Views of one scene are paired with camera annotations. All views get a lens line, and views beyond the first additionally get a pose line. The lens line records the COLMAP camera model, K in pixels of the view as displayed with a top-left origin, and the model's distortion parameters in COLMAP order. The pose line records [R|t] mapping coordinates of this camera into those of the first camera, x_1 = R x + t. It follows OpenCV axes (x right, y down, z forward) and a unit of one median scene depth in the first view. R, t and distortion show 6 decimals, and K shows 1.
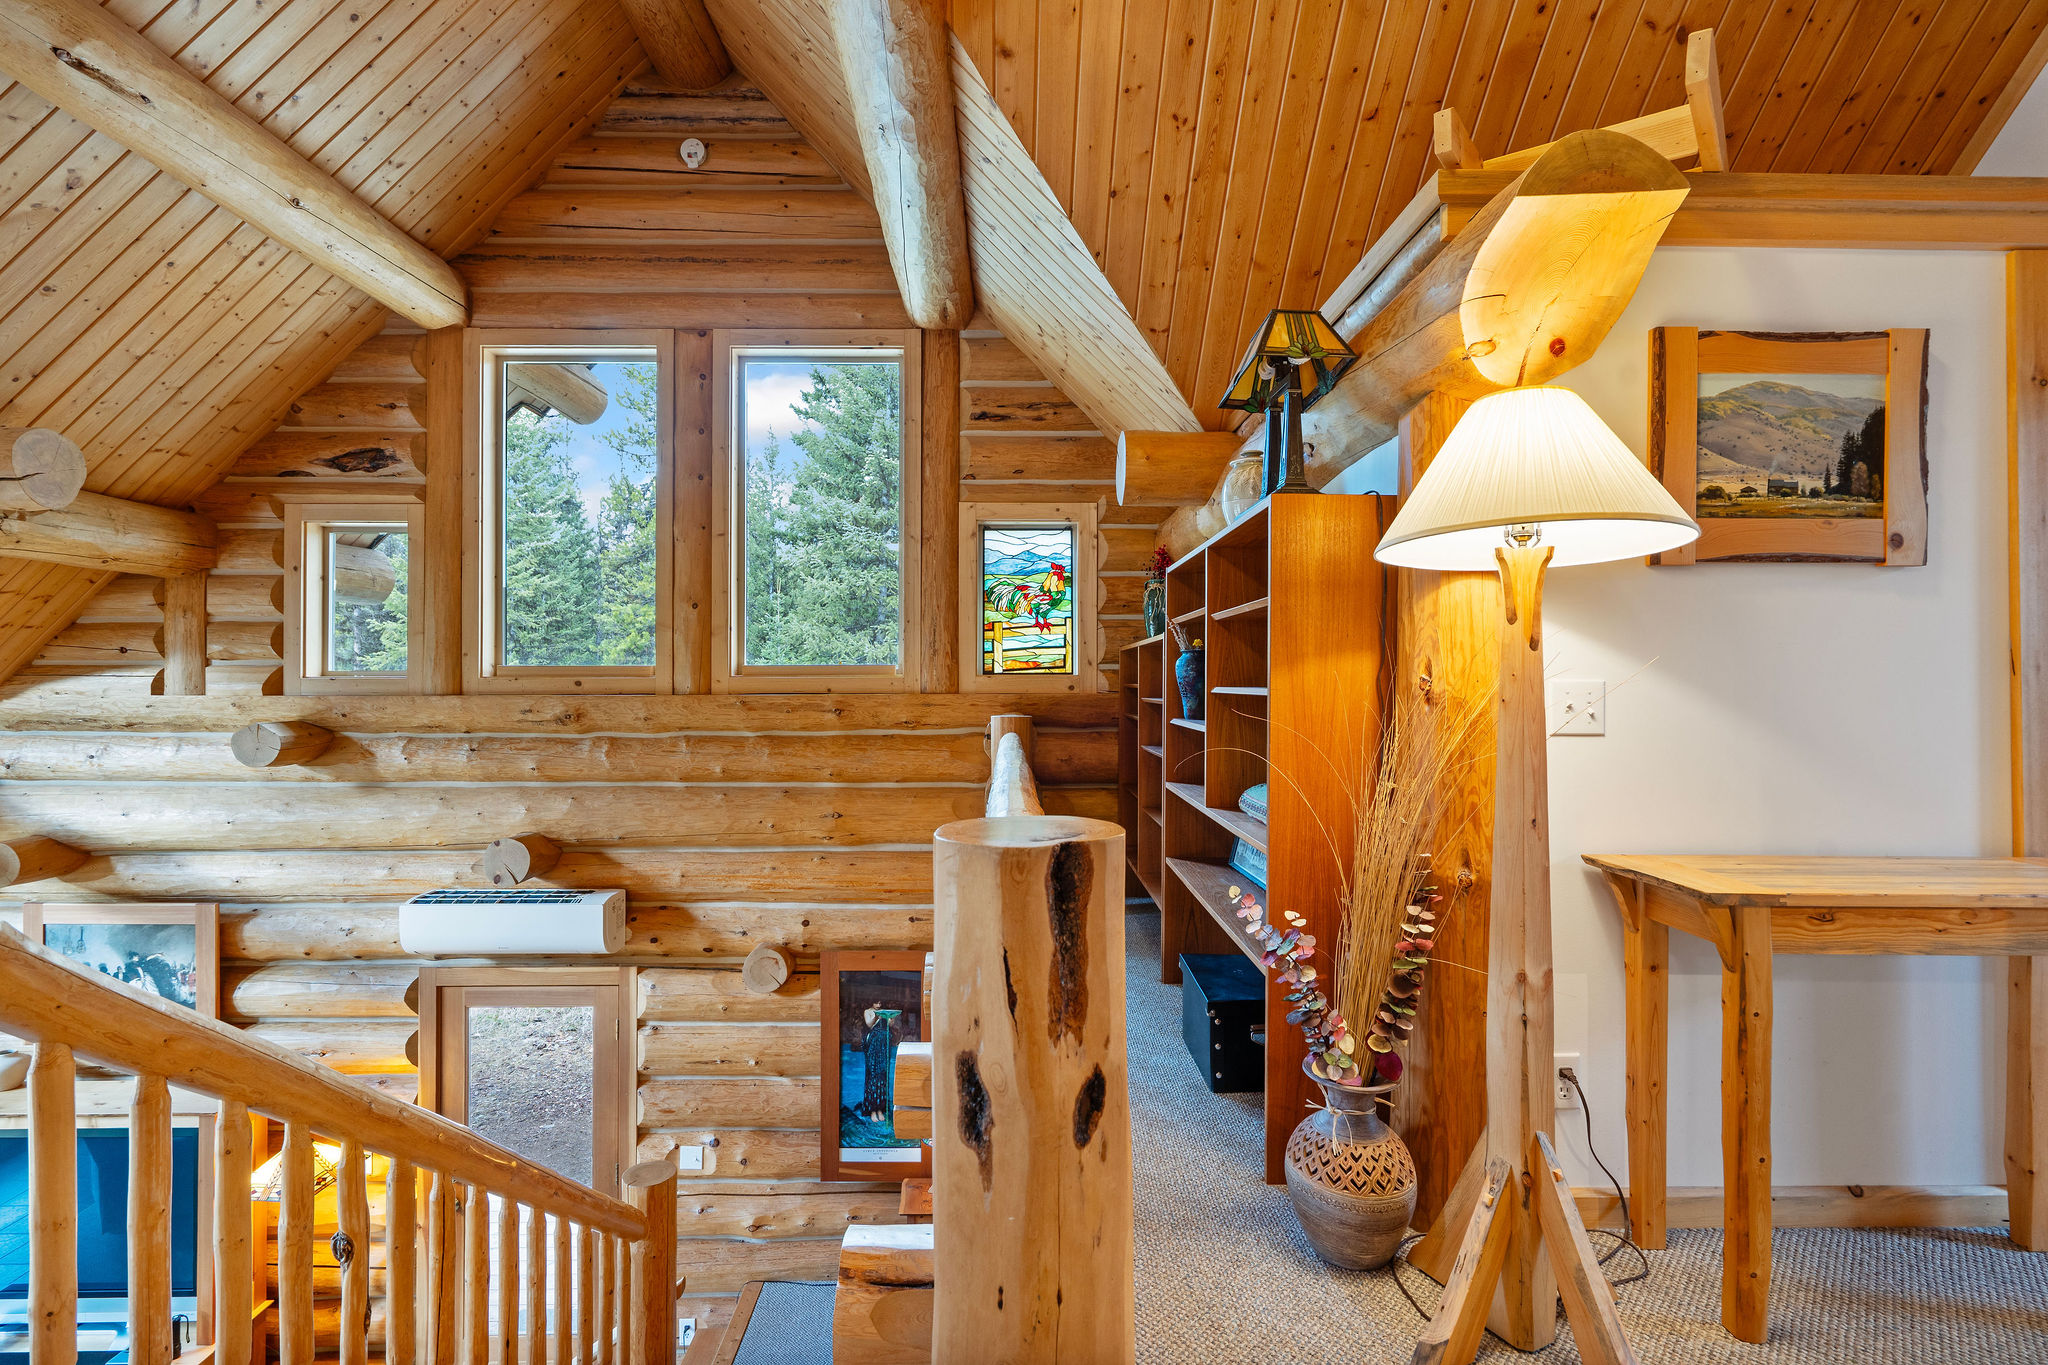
lens RADIAL K [[938.8, 0, 1020.3], [0, 938.8, 671.0], [0, 0, 1]] dist [-0.003357, 0.002276]
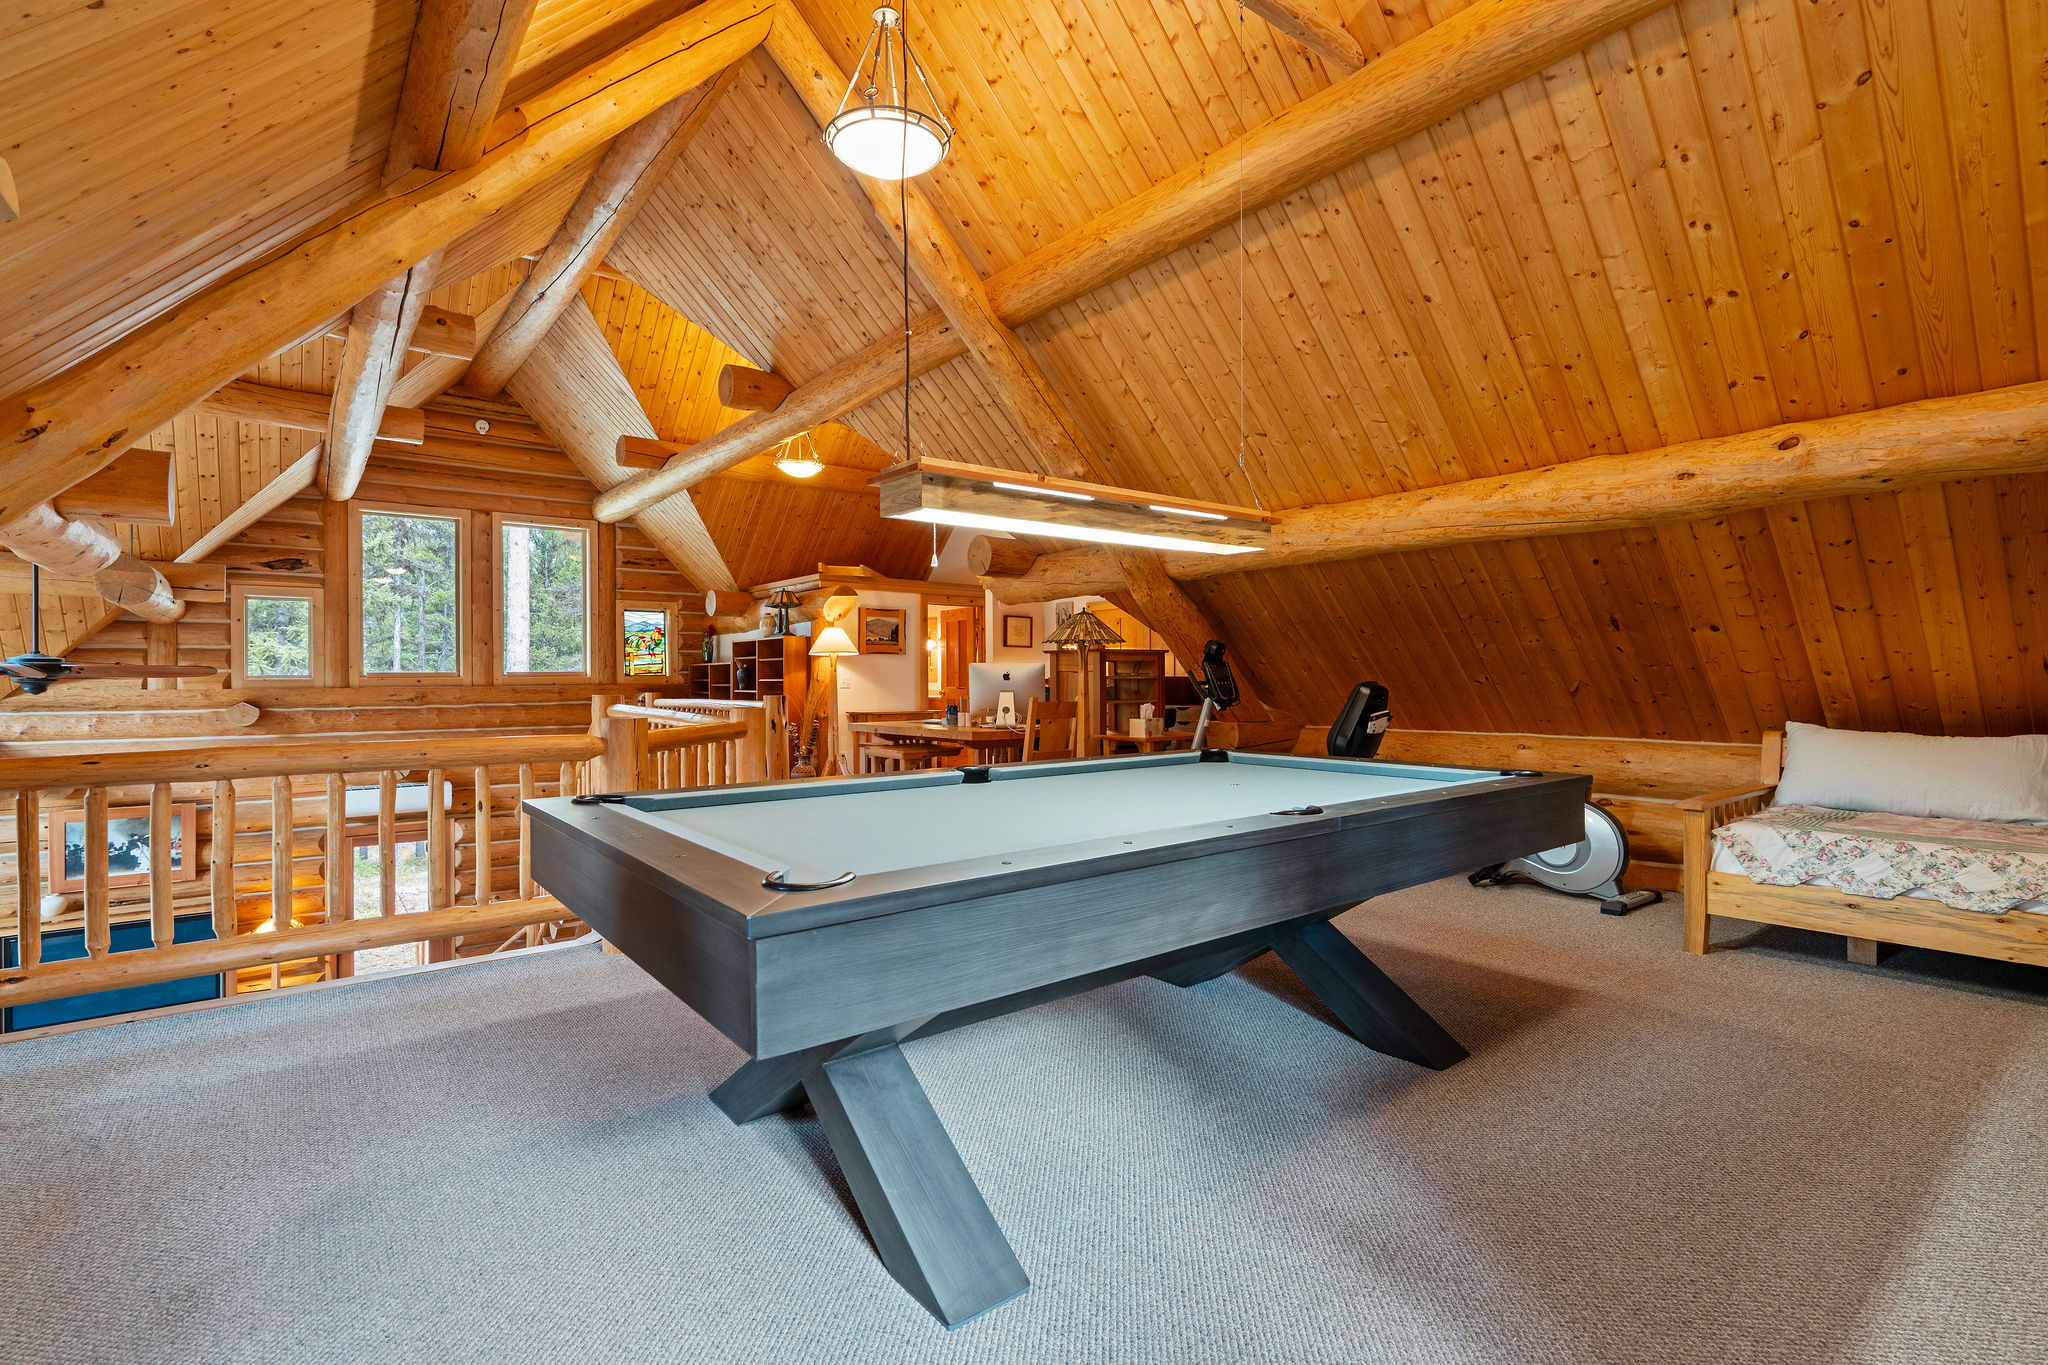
lens RADIAL K [[938.8, 0, 1019.1], [0, 938.8, 676.7], [0, 0, 1]] dist [-0.003357, 0.002276]
pose [[0.795258, -0.004540, 0.606254, -1.129299], [0.000396, 0.999976, 0.006970, -0.017122], [-0.606271, -0.005303, 0.795241, -2.351391]]
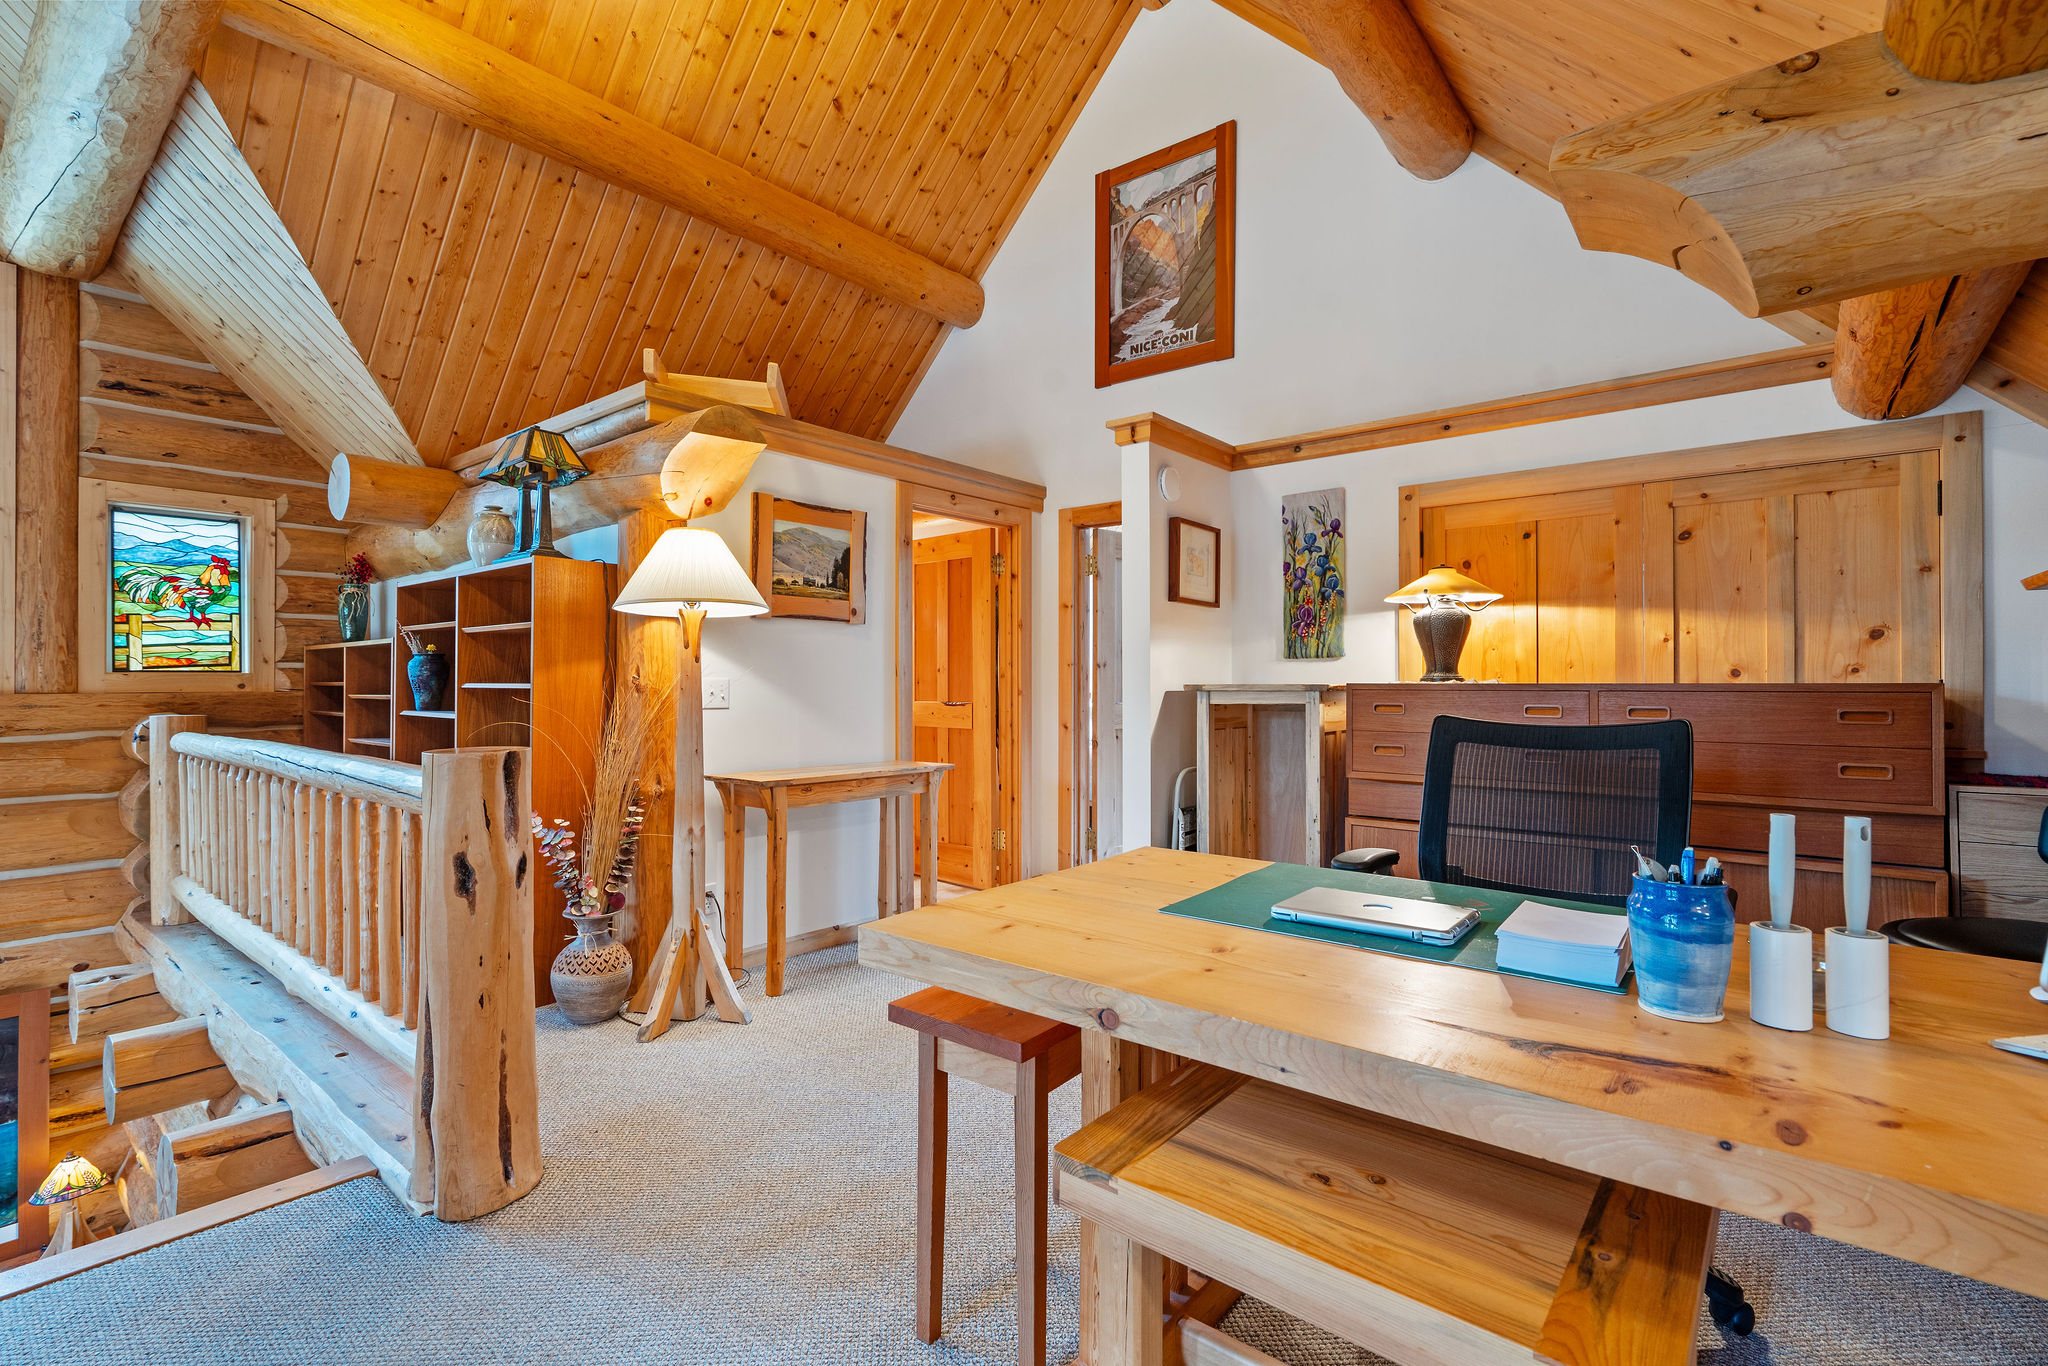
lens RADIAL K [[938.8, 0, 1024.0], [0, 938.8, 678.5], [0, 0, 1]] dist [-0.003357, 0.002276]
pose [[0.650225, 0.002521, 0.759738, -0.268125], [-0.008267, 0.999959, 0.003757, -0.001229], [-0.759697, -0.008724, 0.650219, -0.426691]]
